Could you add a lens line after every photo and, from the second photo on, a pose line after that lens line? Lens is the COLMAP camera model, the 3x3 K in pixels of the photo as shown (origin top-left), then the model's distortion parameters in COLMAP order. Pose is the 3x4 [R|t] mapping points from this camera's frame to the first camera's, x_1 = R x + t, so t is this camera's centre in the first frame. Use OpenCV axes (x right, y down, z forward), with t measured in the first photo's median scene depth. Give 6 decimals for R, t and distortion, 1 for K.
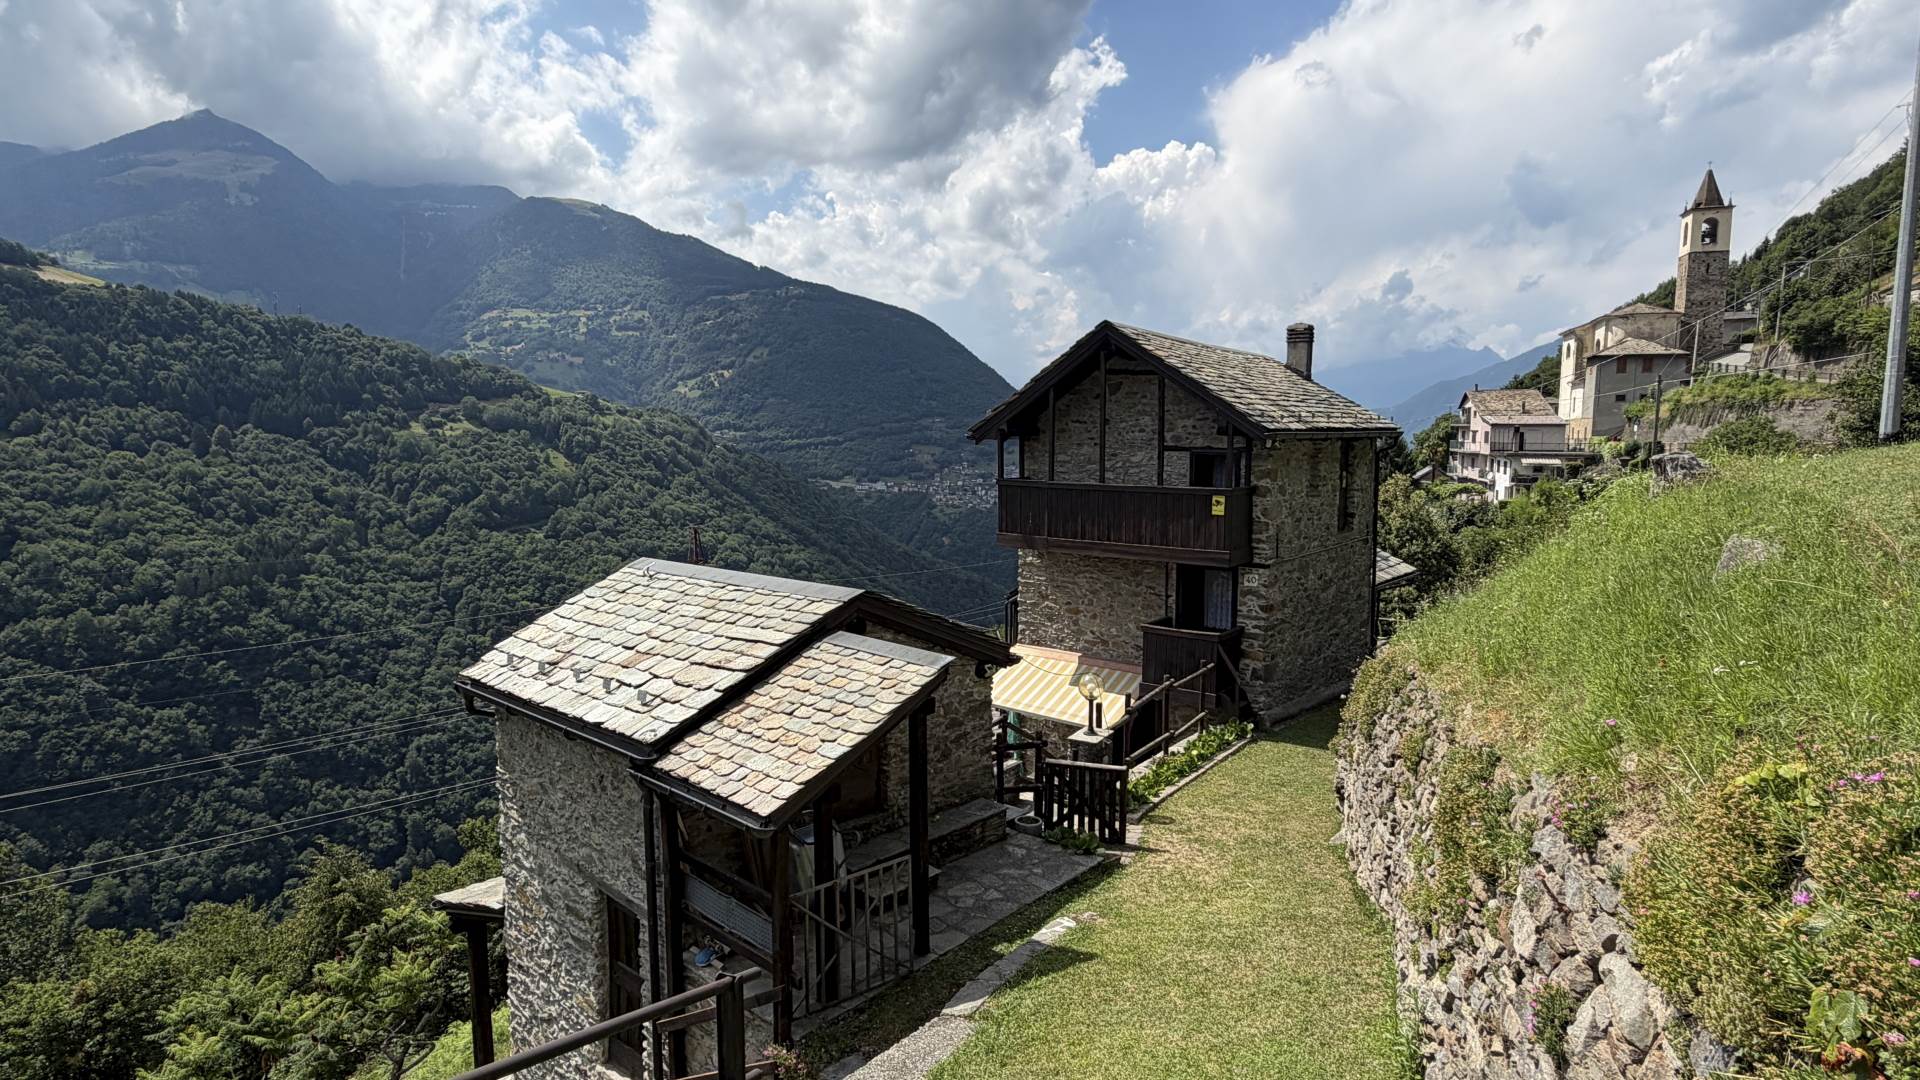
lens RADIAL K [[1052.5, 0, 963.5], [0, 1052.5, 543.5], [0, 0, 1]] dist [0.000201, -0.001461]
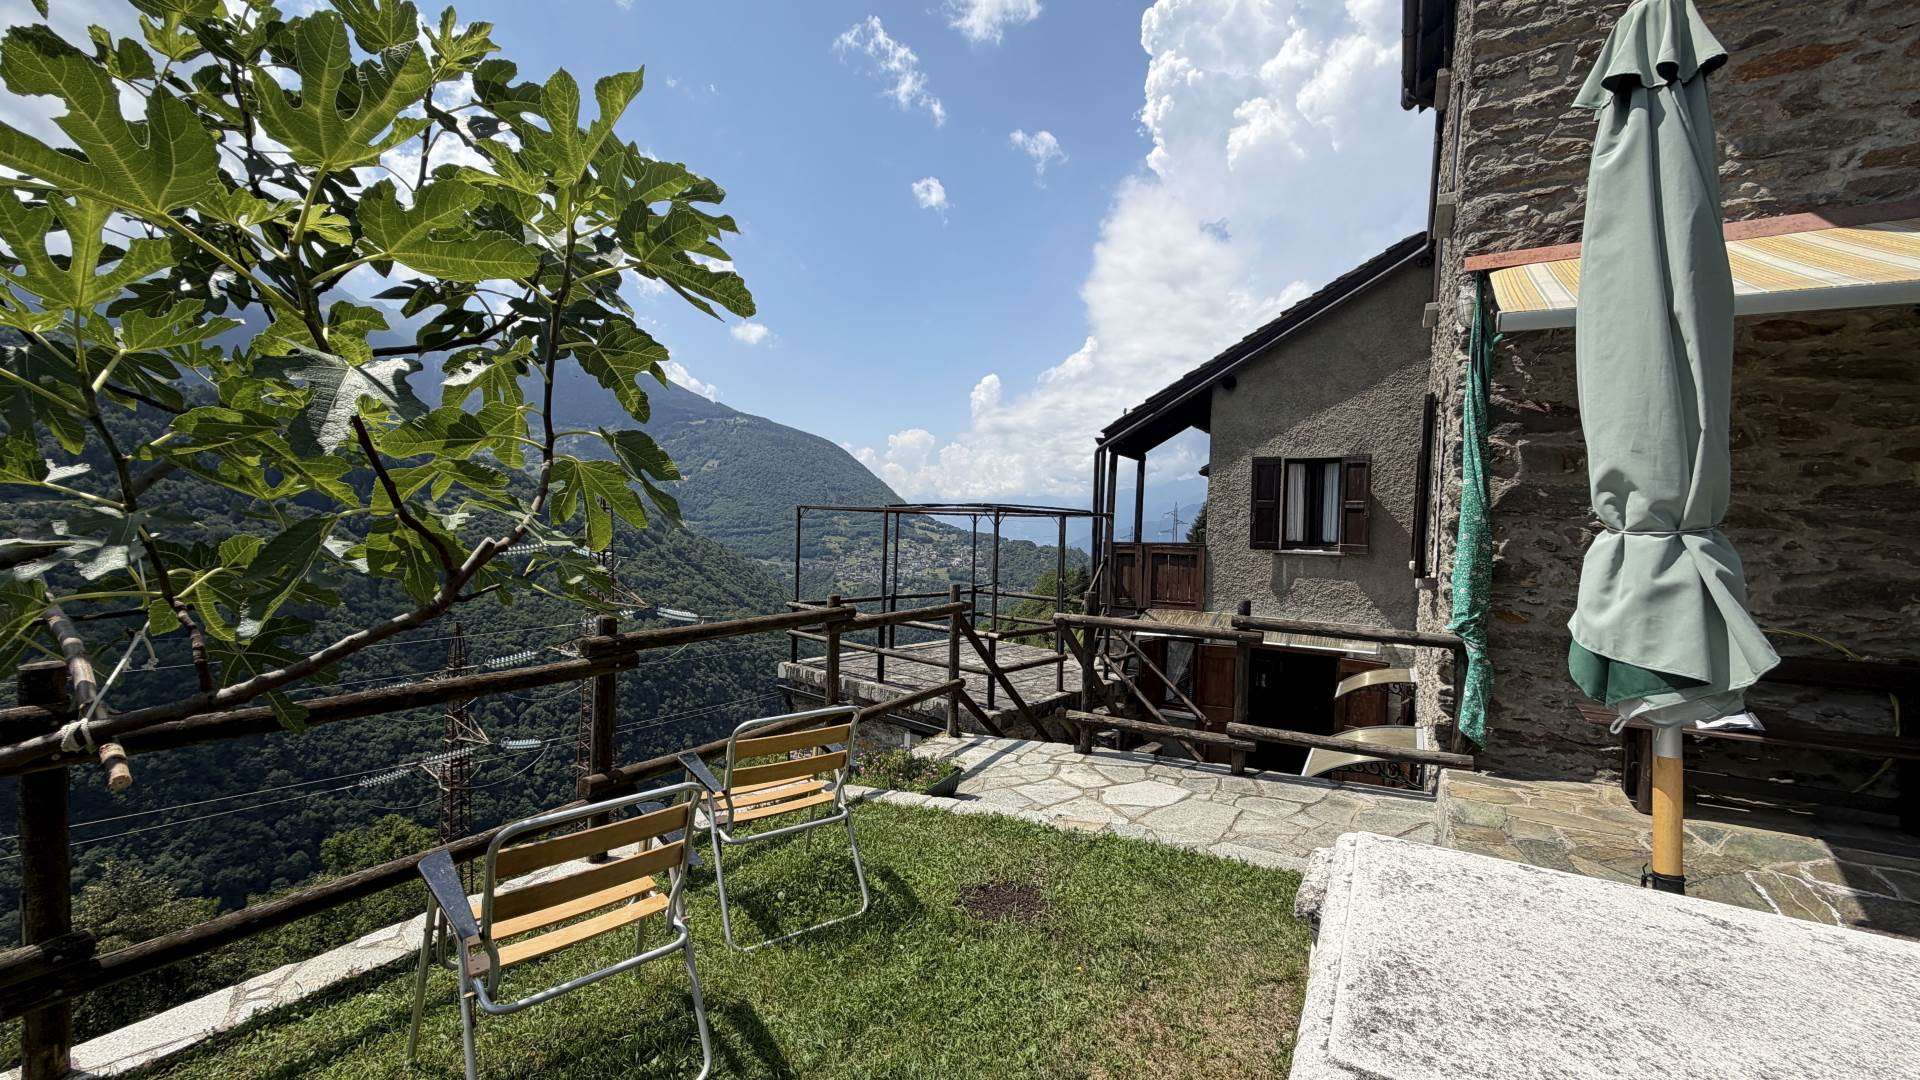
lens RADIAL K [[761.9, 0, 955.3], [0, 761.9, 540.3], [0, 0, 1]] dist [-0.001543, 0.000958]
pose [[0.991985, 0.030807, 0.122540, -0.115752], [-0.019390, 0.995450, -0.093291, 0.199292], [-0.124857, 0.090167, 0.988069, 0.837022]]
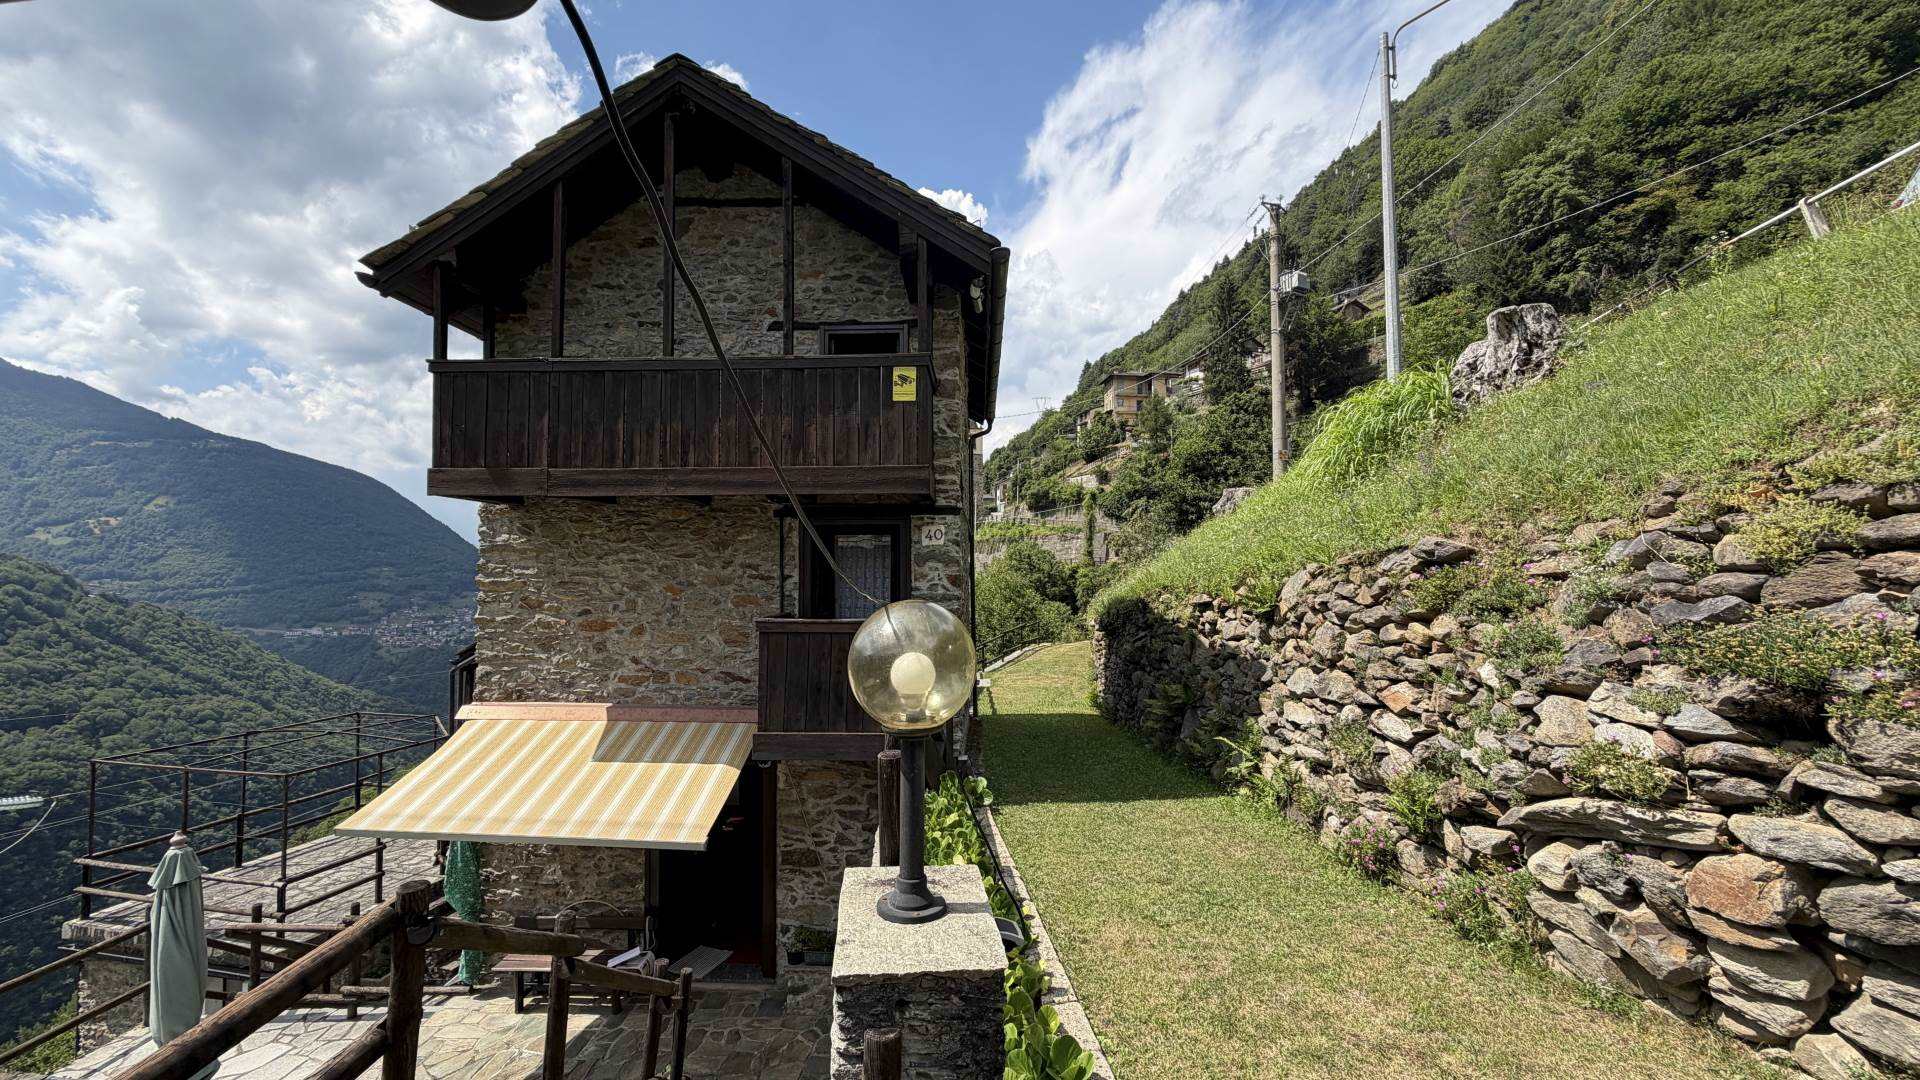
lens RADIAL K [[761.9, 0, 954.2], [0, 761.9, 541.3], [0, 0, 1]] dist [-0.001543, 0.000958]
pose [[0.816257, 0.021806, 0.577278, 0.026761], [0.067403, 0.988867, -0.132659, 0.084303], [-0.573744, 0.147194, 0.805700, 0.558018]]
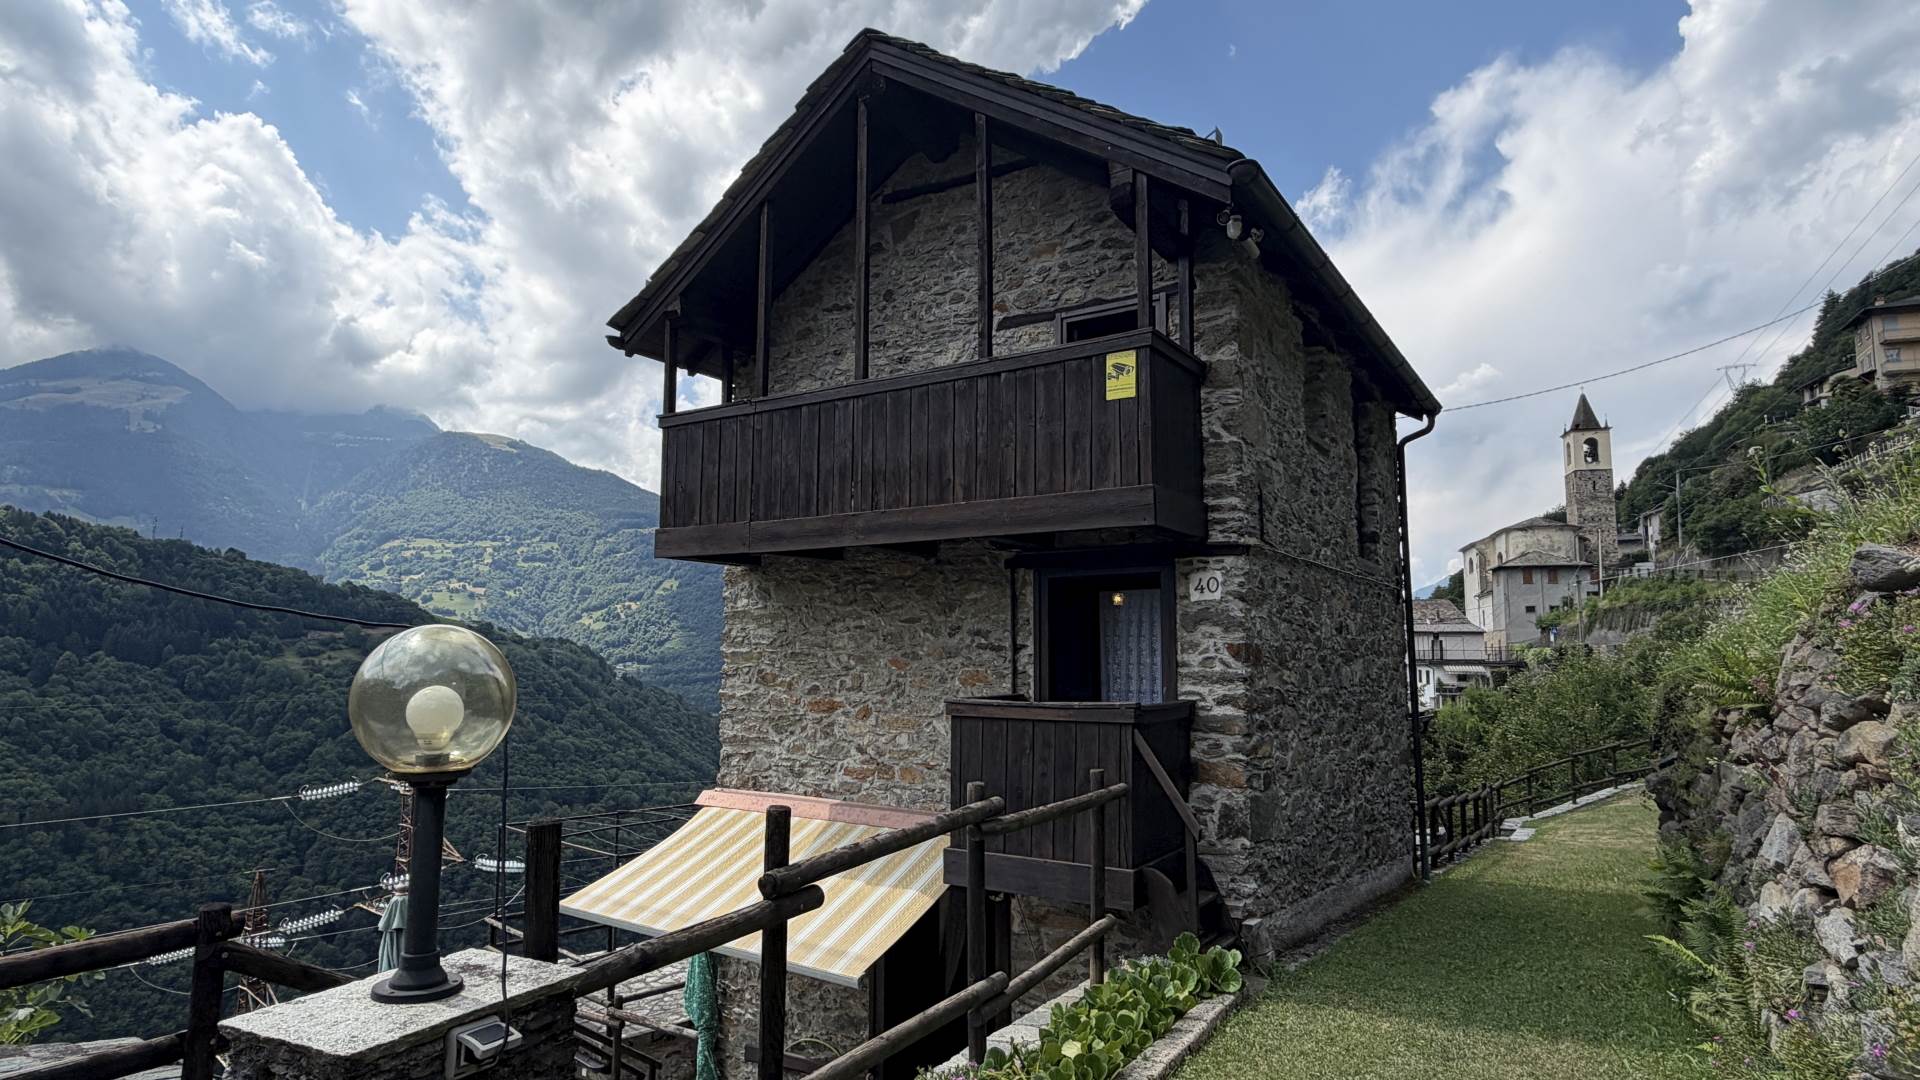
lens RADIAL K [[1052.5, 0, 963.5], [0, 1052.5, 540.5], [0, 0, 1]] dist [0.000201, -0.001461]
pose [[0.996518, 0.014075, 0.082177, 0.124582], [0.004636, 0.974768, -0.223171, 0.095271], [-0.083245, 0.222775, 0.971309, 0.521879]]
